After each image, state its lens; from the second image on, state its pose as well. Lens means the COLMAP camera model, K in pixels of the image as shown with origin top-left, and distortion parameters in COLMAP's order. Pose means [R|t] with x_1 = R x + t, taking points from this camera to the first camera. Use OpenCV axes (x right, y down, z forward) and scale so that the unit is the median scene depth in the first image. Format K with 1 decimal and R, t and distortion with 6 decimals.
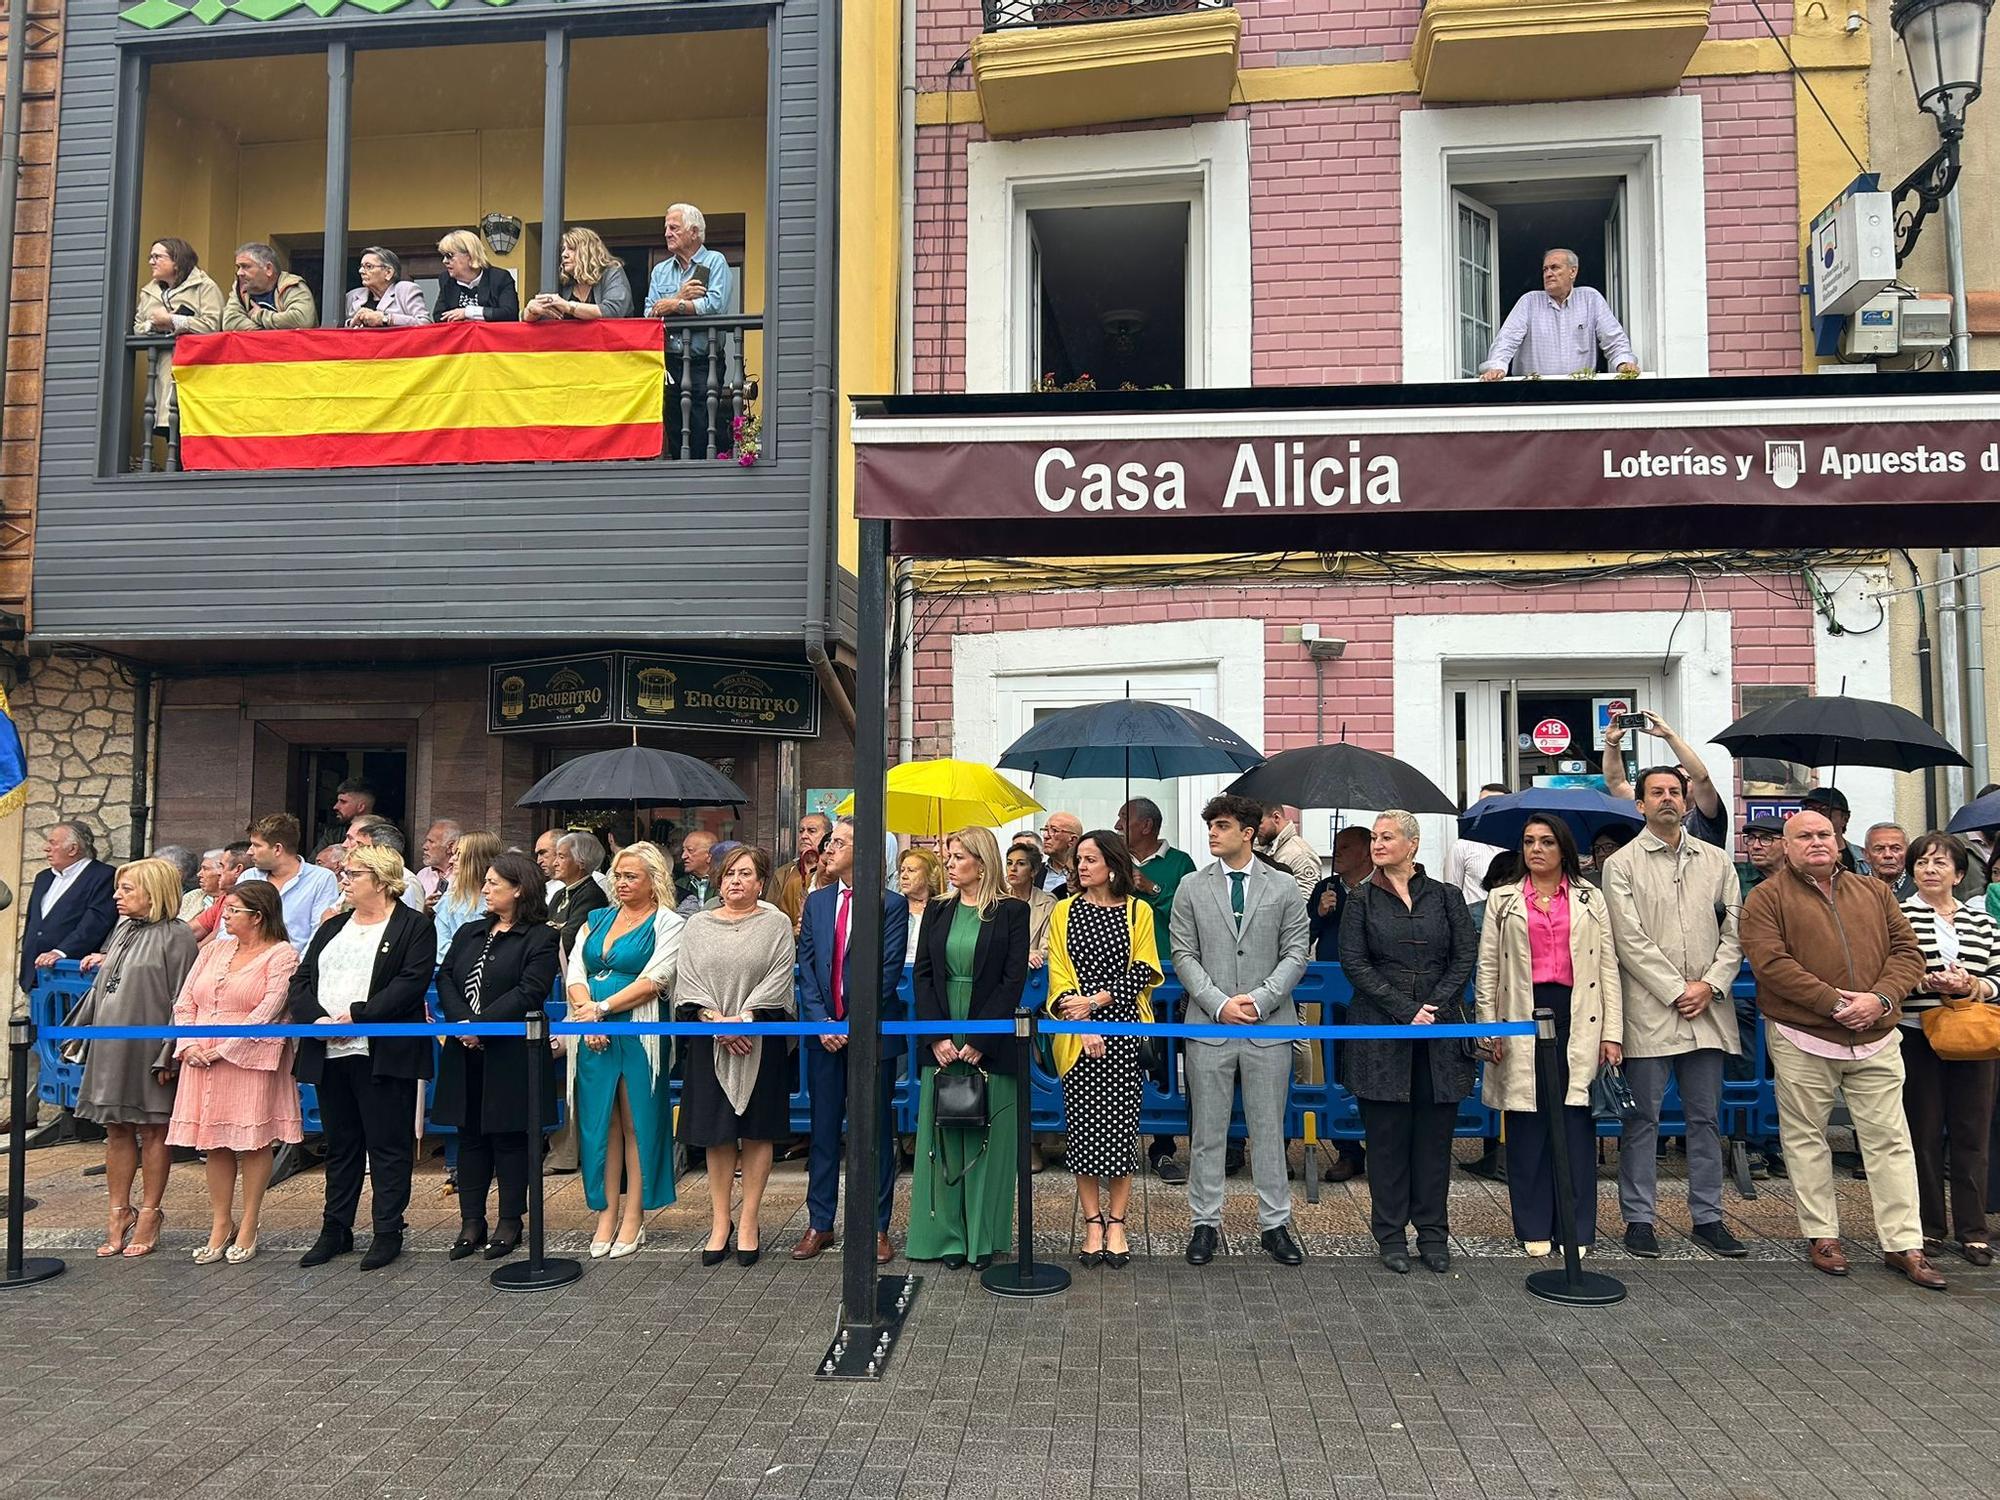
lens RADIAL K [[1493.6, 0, 978.0], [0, 1493.6, 774.5], [0, 0, 1]] dist [0.059346, -0.063244]
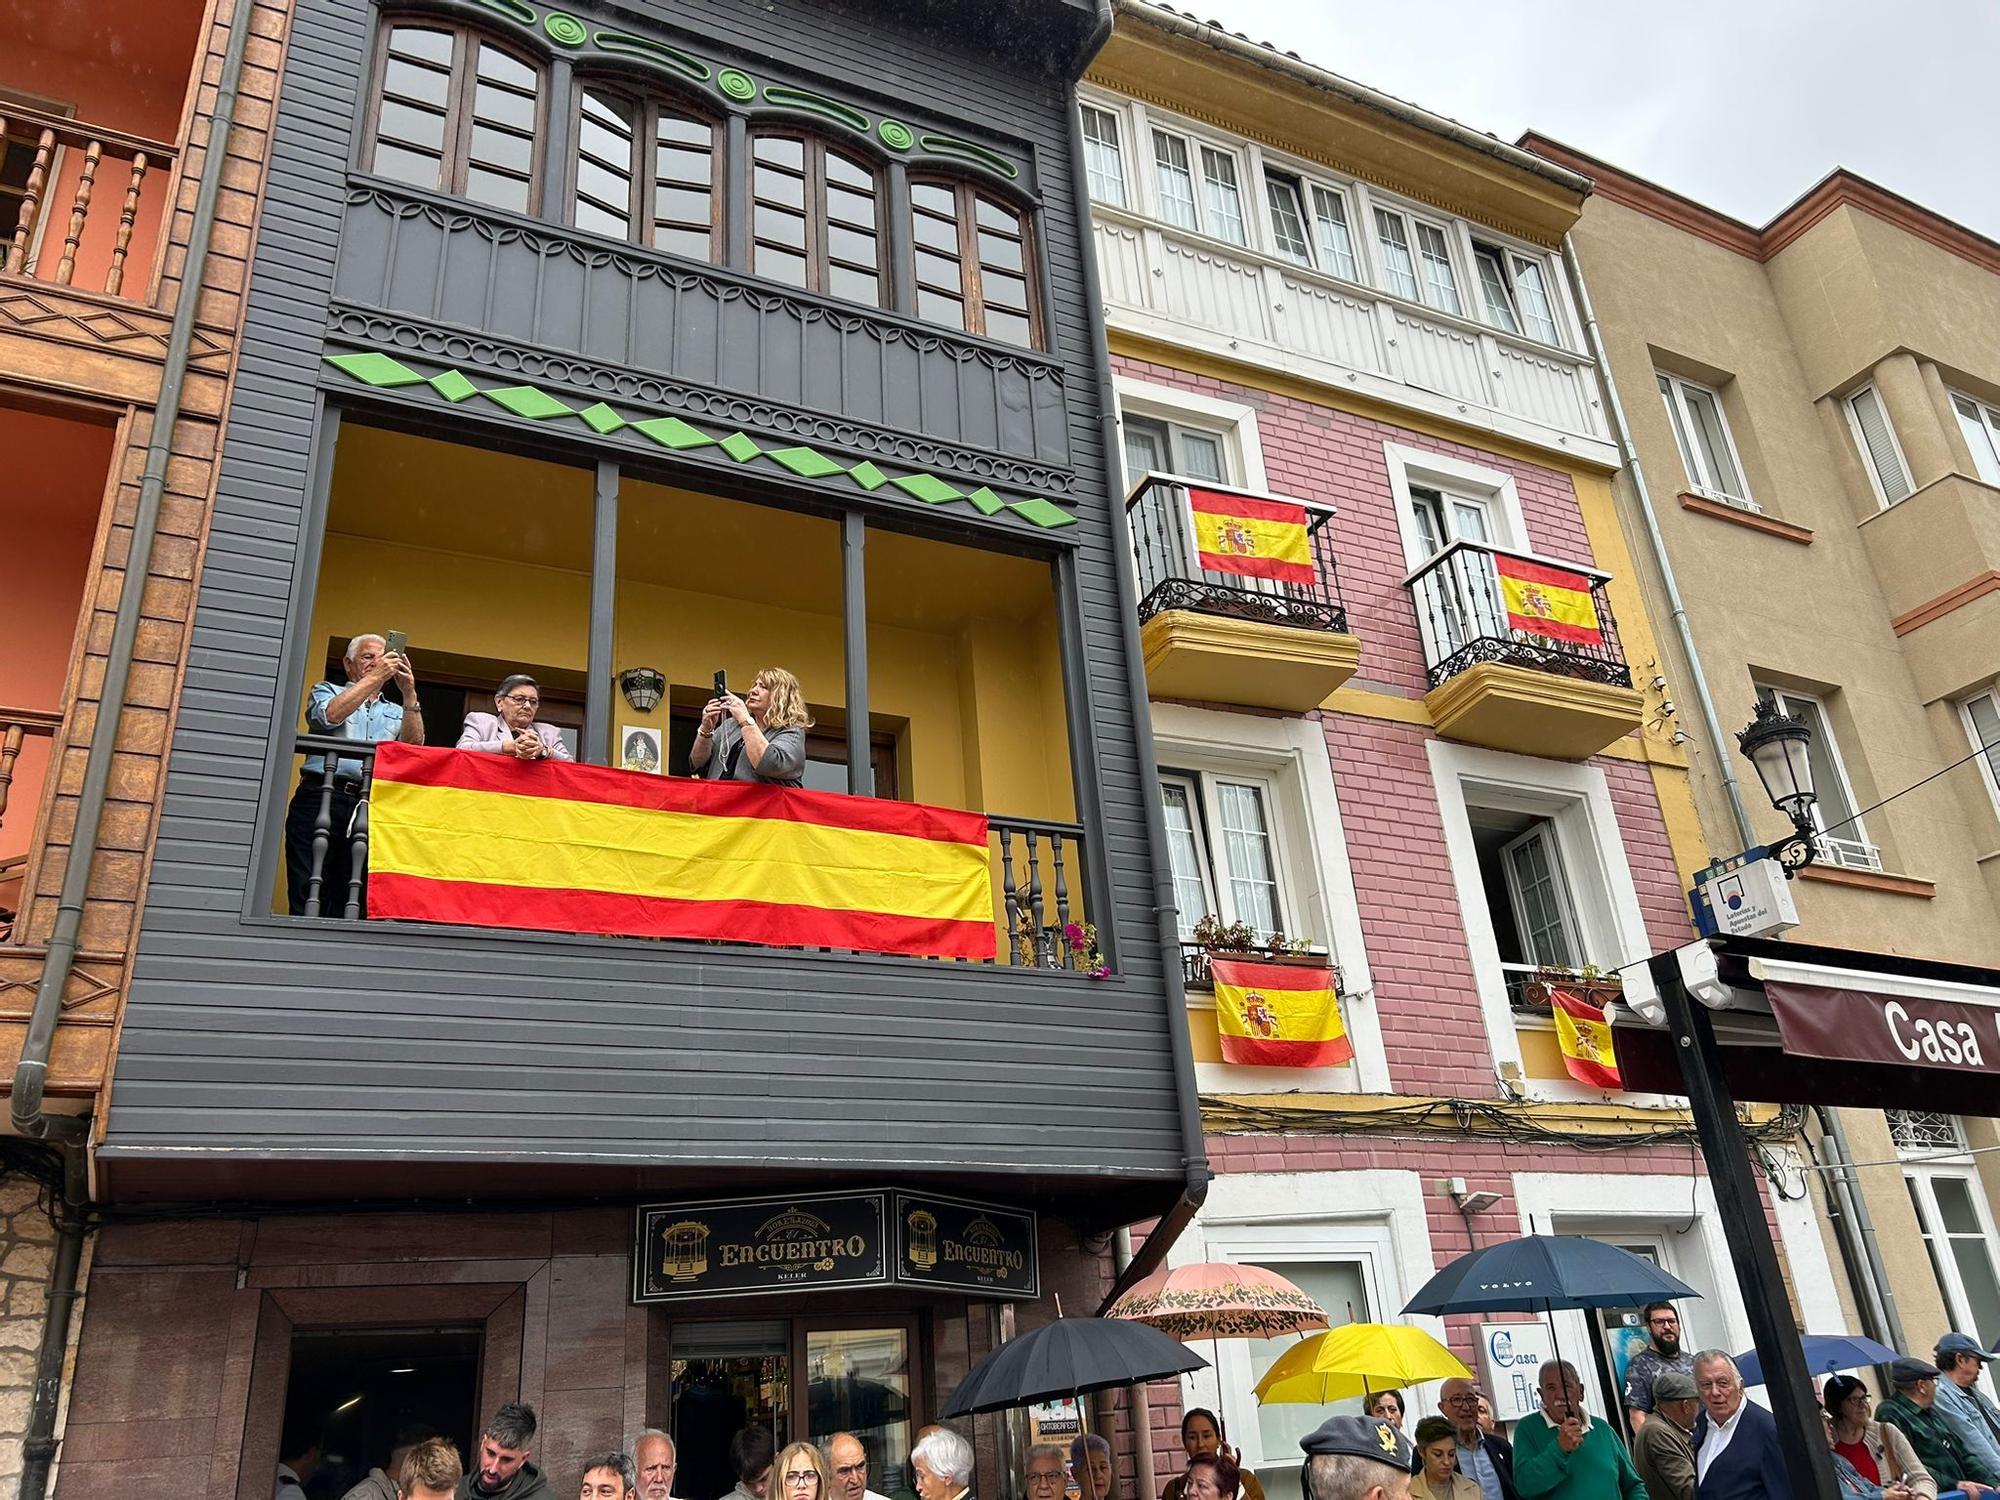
lens RADIAL K [[1495.2, 0, 959.4], [0, 1495.2, 753.9], [0, 0, 1]] dist [0.067842, -0.089008]
pose [[0.850309, 0.165648, 0.499536, -0.682420], [0.030035, 0.932353, -0.360299, -0.007566], [-0.525426, 0.321369, 0.787813, 0.274048]]
